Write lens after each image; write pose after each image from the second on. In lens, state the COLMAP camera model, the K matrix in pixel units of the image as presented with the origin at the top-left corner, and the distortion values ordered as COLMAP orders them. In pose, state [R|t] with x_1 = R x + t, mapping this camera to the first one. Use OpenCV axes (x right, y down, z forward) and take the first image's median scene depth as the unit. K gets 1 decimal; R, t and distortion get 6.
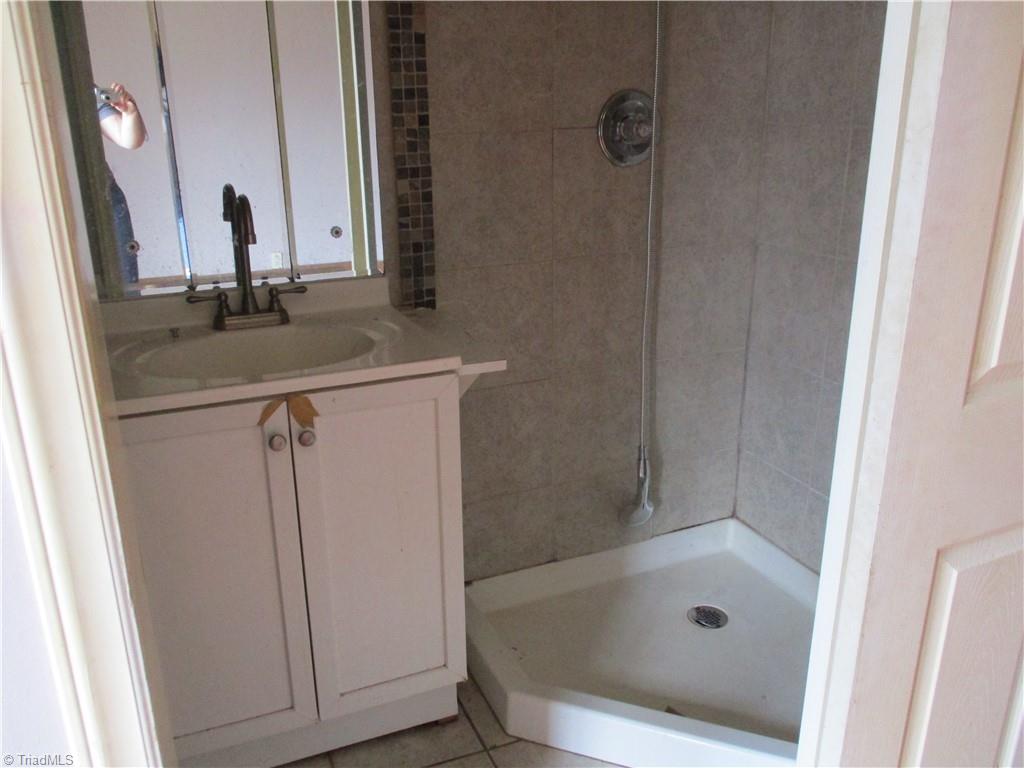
lens RADIAL K [[849.3, 0, 506.1], [0, 849.3, 380.2], [0, 0, 1]] dist [-0.015214, -0.003817]
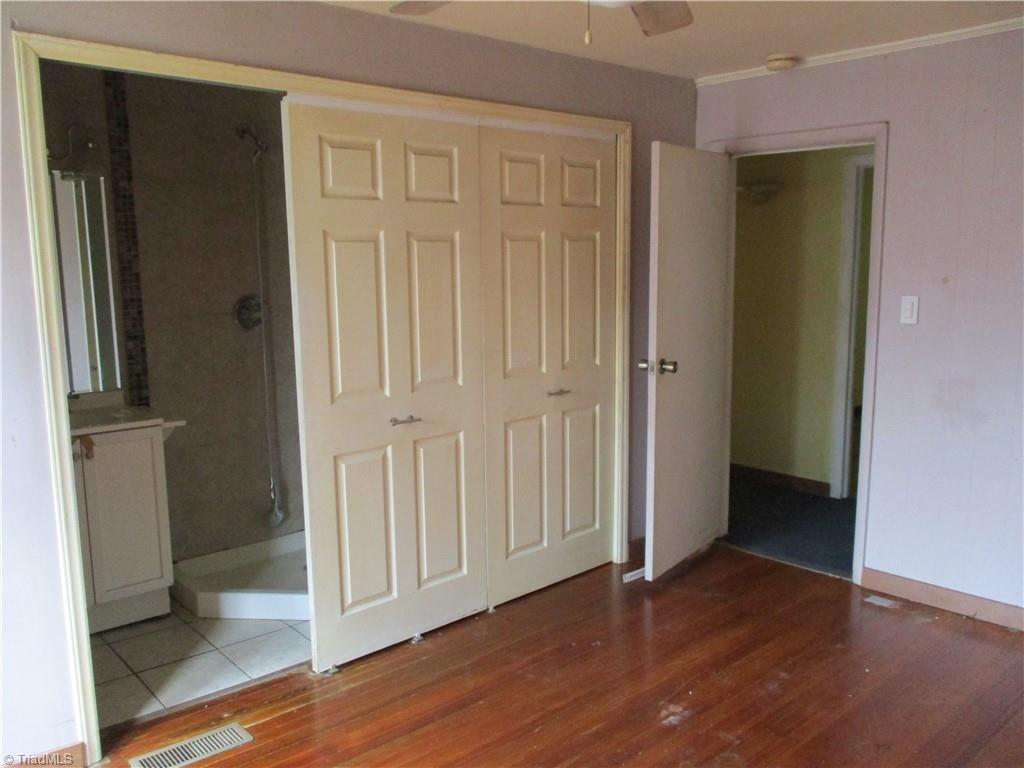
lens RADIAL K [[849.3, 0, 510.7], [0, 849.3, 394.1], [0, 0, 1]] dist [-0.015214, -0.003817]
pose [[0.946146, -0.048087, 0.320148, 0.082041], [0.100647, 0.983594, -0.149707, 0.270881], [-0.307696, 0.173867, 0.935464, -1.106290]]
